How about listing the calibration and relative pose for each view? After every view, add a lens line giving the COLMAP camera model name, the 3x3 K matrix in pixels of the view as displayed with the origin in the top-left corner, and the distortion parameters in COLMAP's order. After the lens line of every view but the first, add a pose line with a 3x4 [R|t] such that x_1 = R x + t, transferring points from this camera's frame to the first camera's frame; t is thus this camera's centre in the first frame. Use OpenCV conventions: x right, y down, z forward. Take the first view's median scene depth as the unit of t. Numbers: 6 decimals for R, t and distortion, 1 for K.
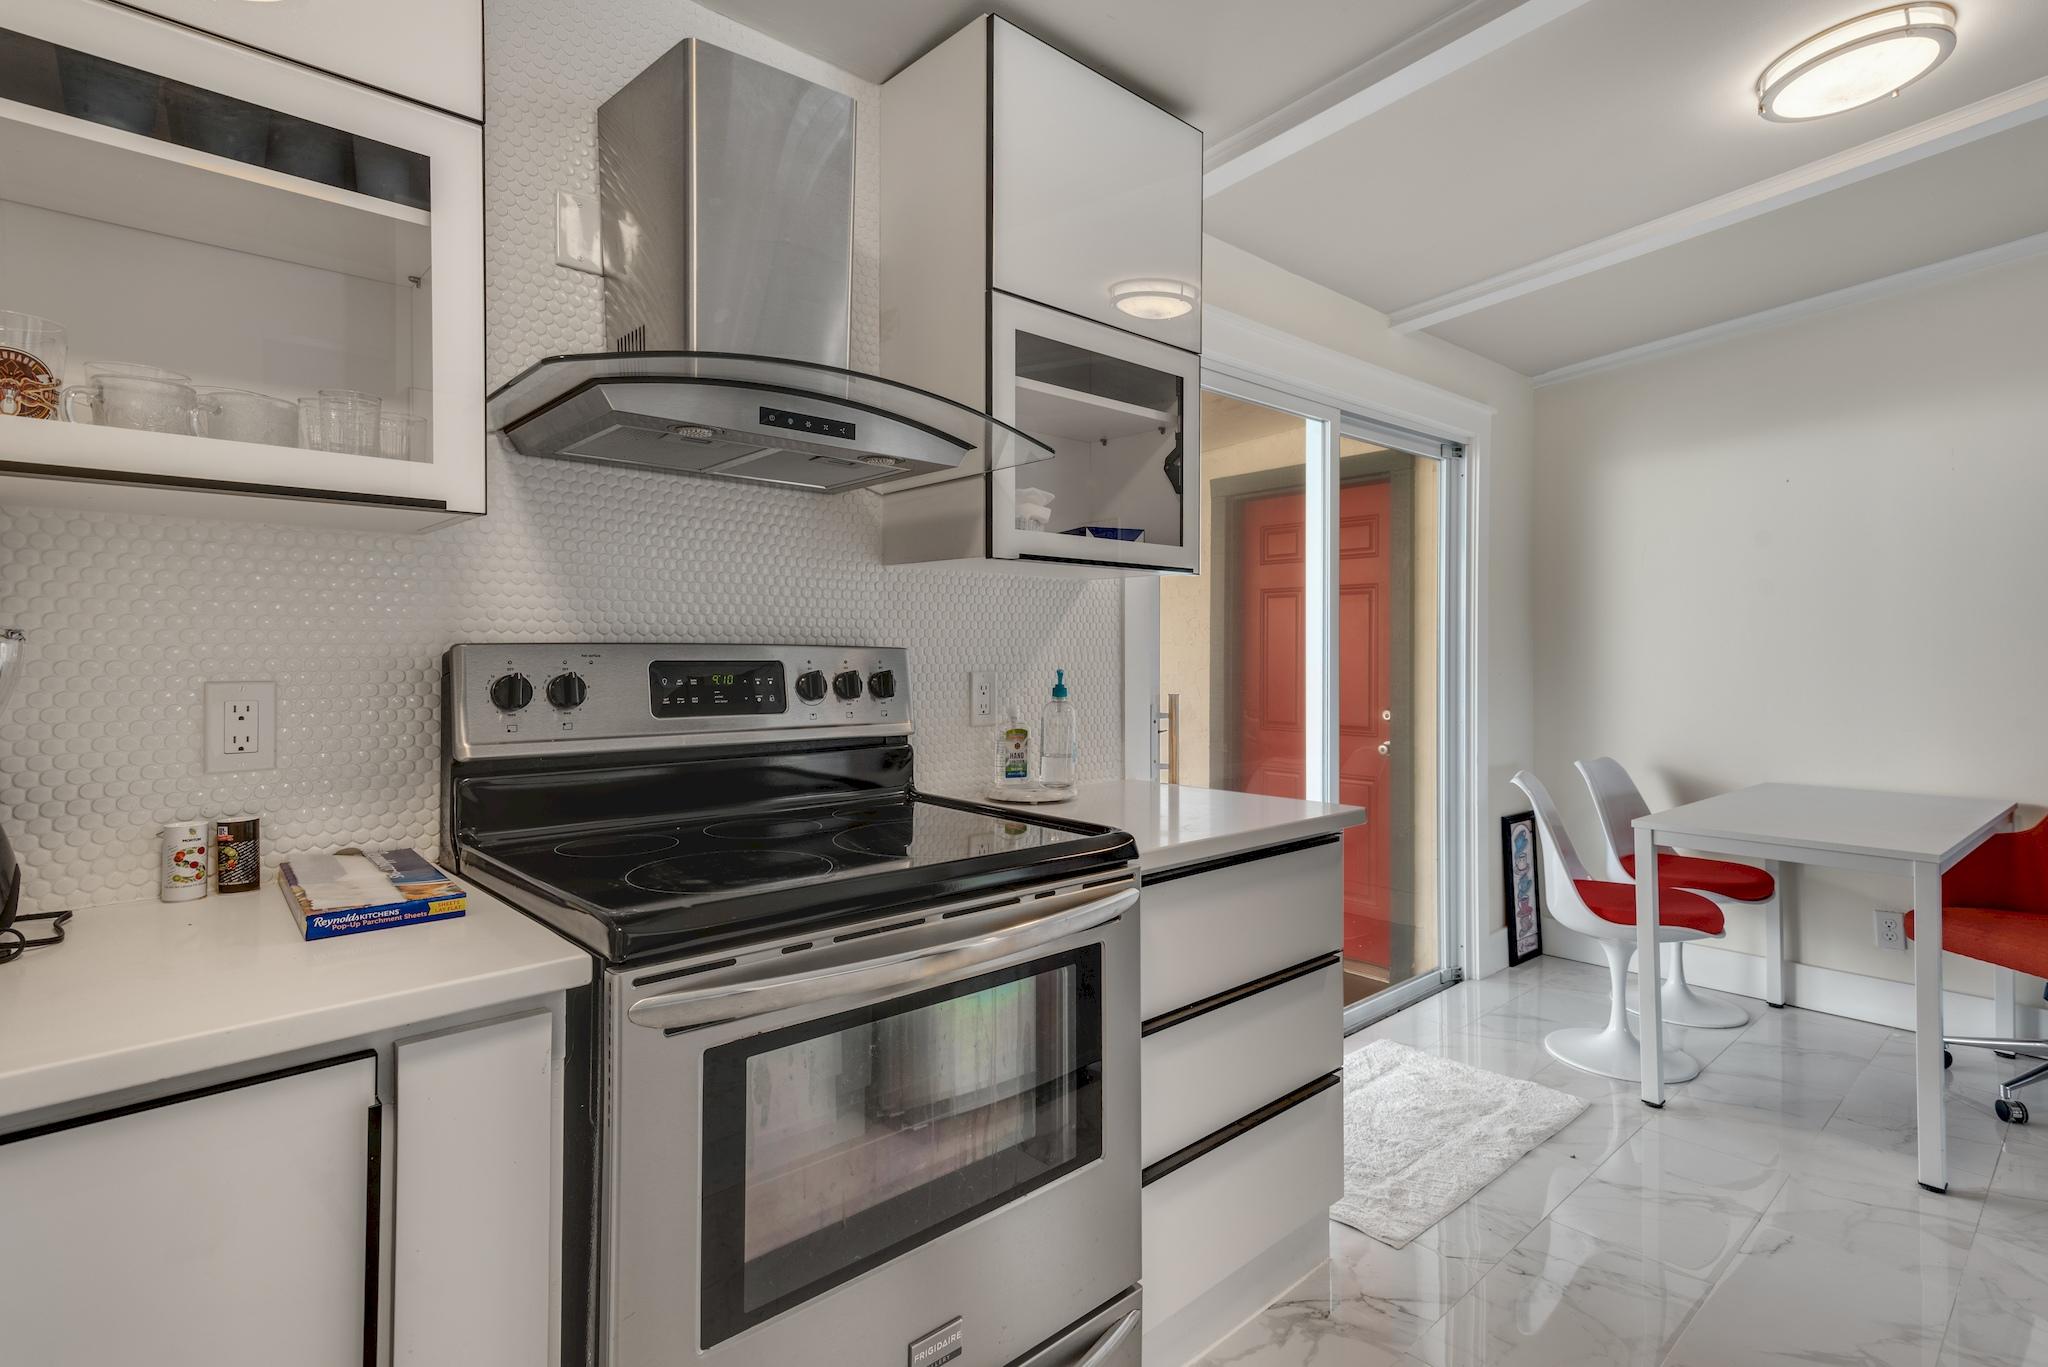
lens RADIAL K [[997.5, 0, 1035.9], [0, 997.5, 643.8], [0, 0, 1]] dist [0.002066, 0.000360]
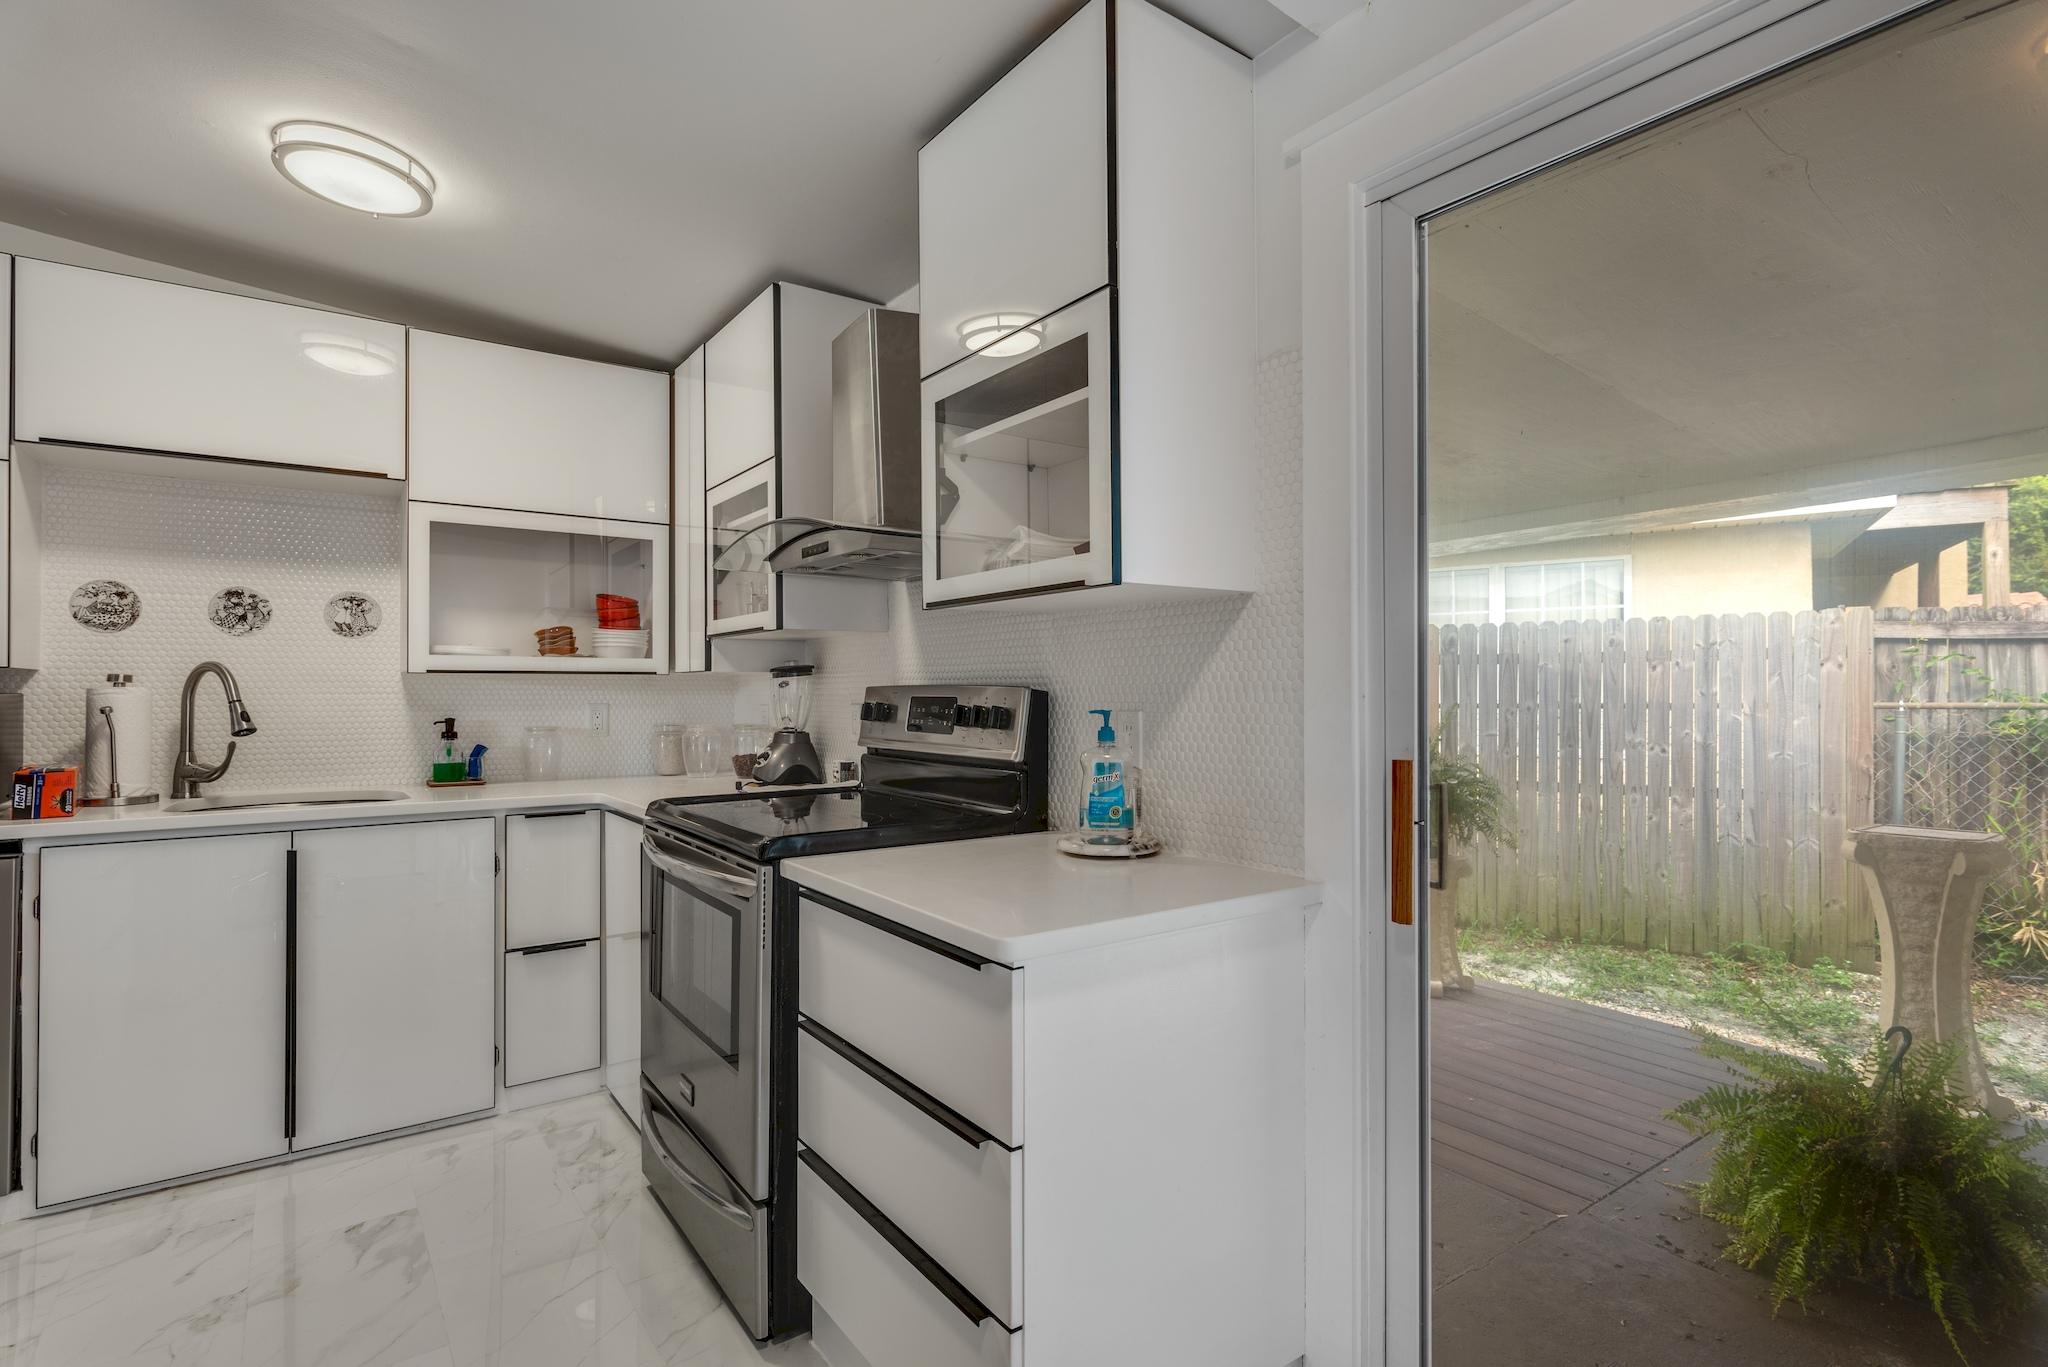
lens RADIAL K [[993.1, 0, 1027.3], [0, 993.1, 677.6], [0, 0, 1]] dist [0.005760, 0.000365]
pose [[-0.114797, -0.013648, -0.993295, 1.080105], [0.014172, 0.999781, -0.015375, 0.012227], [0.993288, -0.015841, -0.114579, 1.240942]]
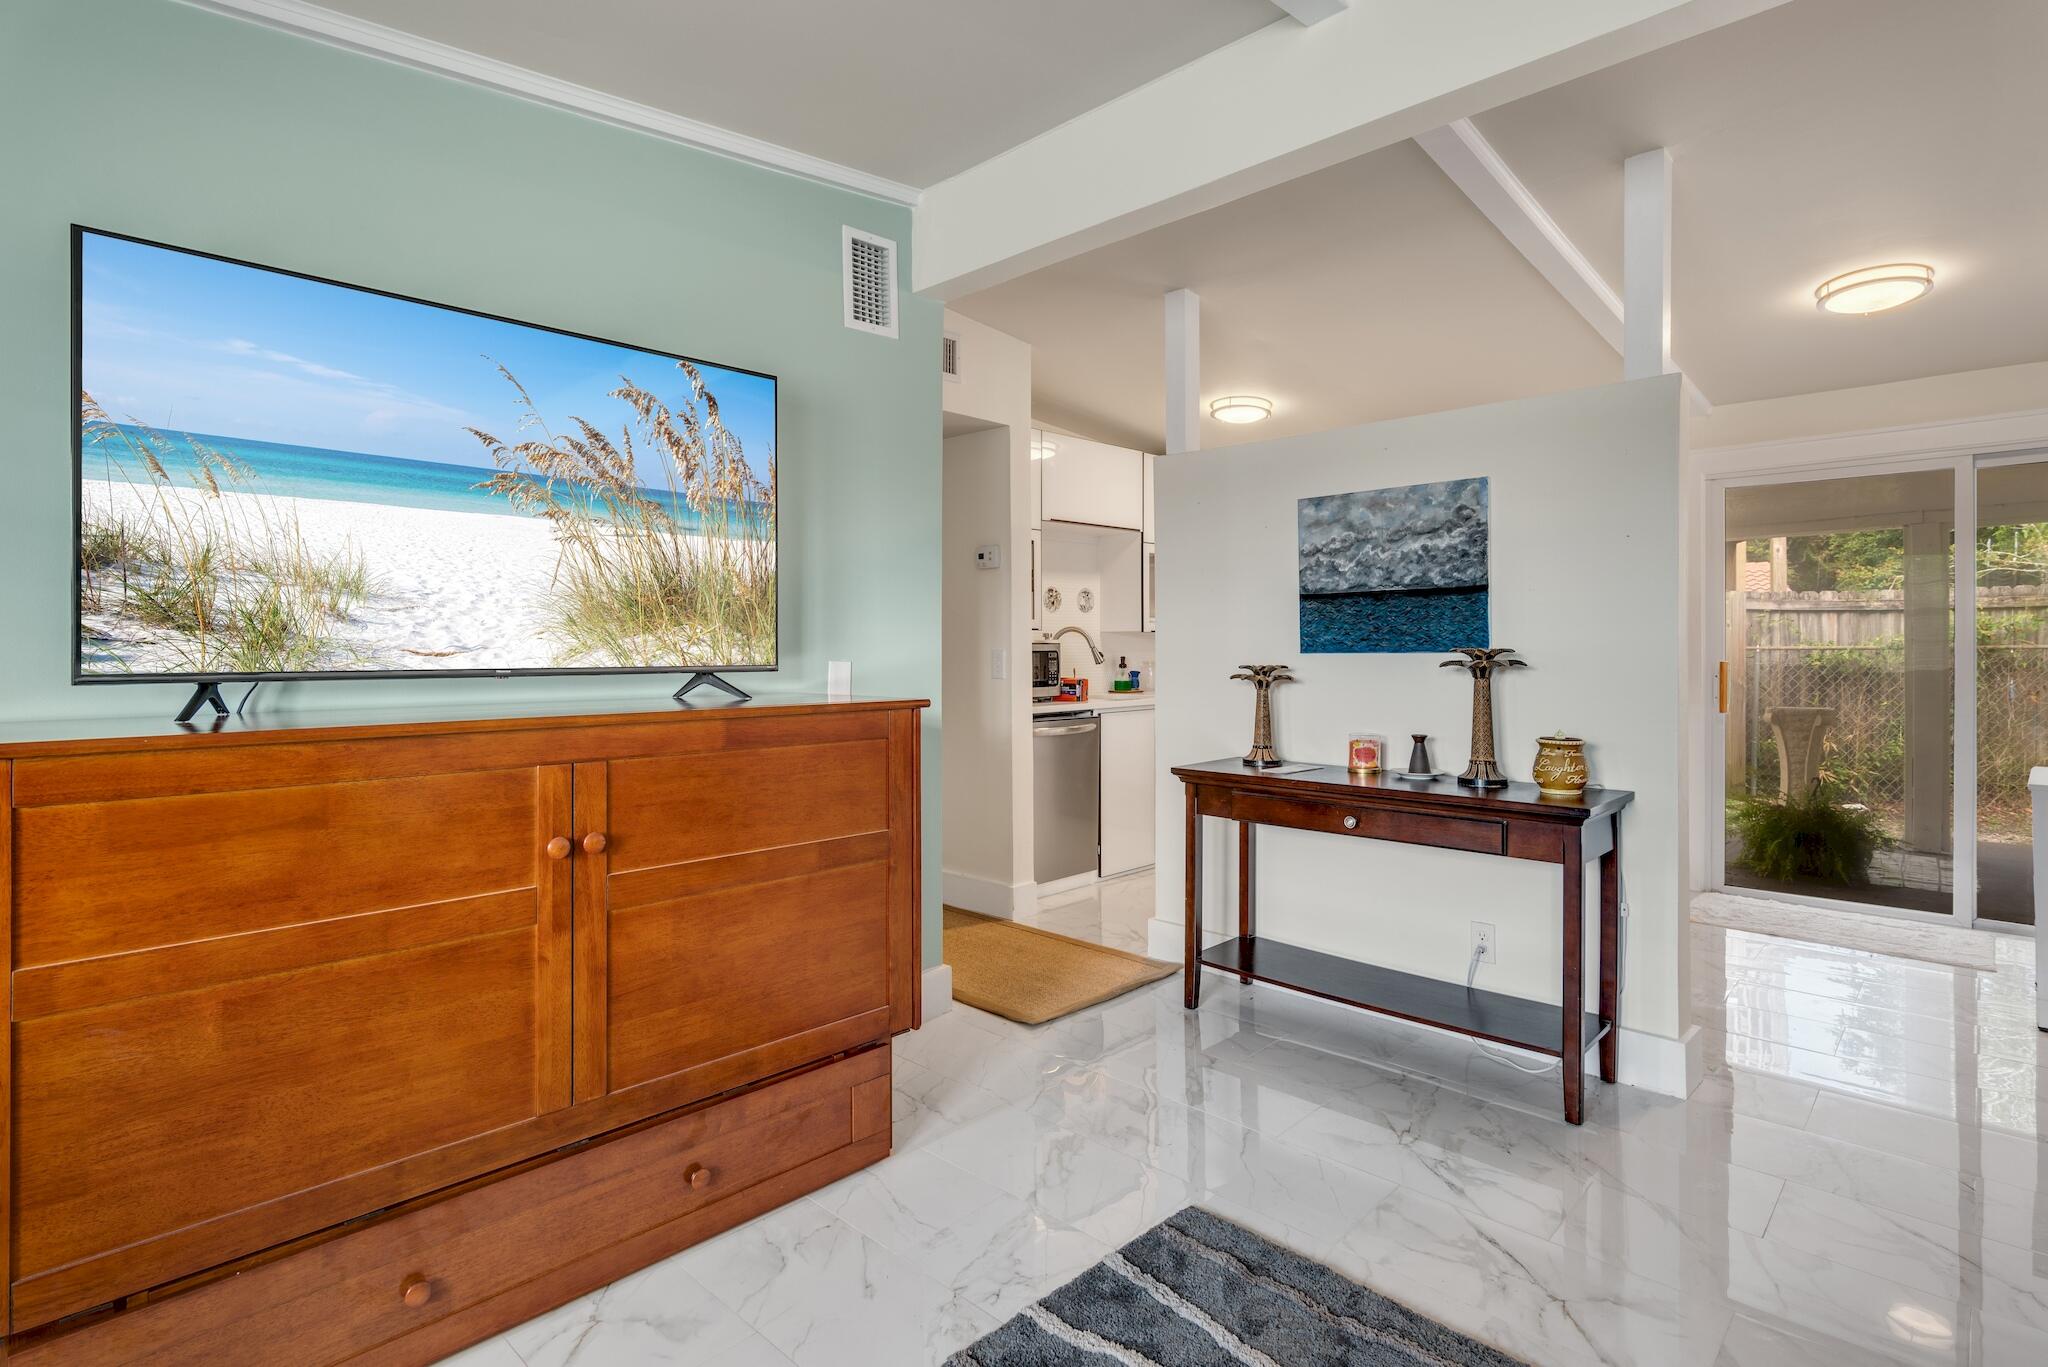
lens RADIAL K [[997.5, 0, 1035.9], [0, 997.5, 643.8], [0, 0, 1]] dist [0.002066, 0.000360]
pose [[0.057467, 0.001756, -0.998346, 2.804169], [0.016925, 0.999853, 0.002733, -0.013693], [0.998204, -0.017054, 0.057428, -0.568730]]
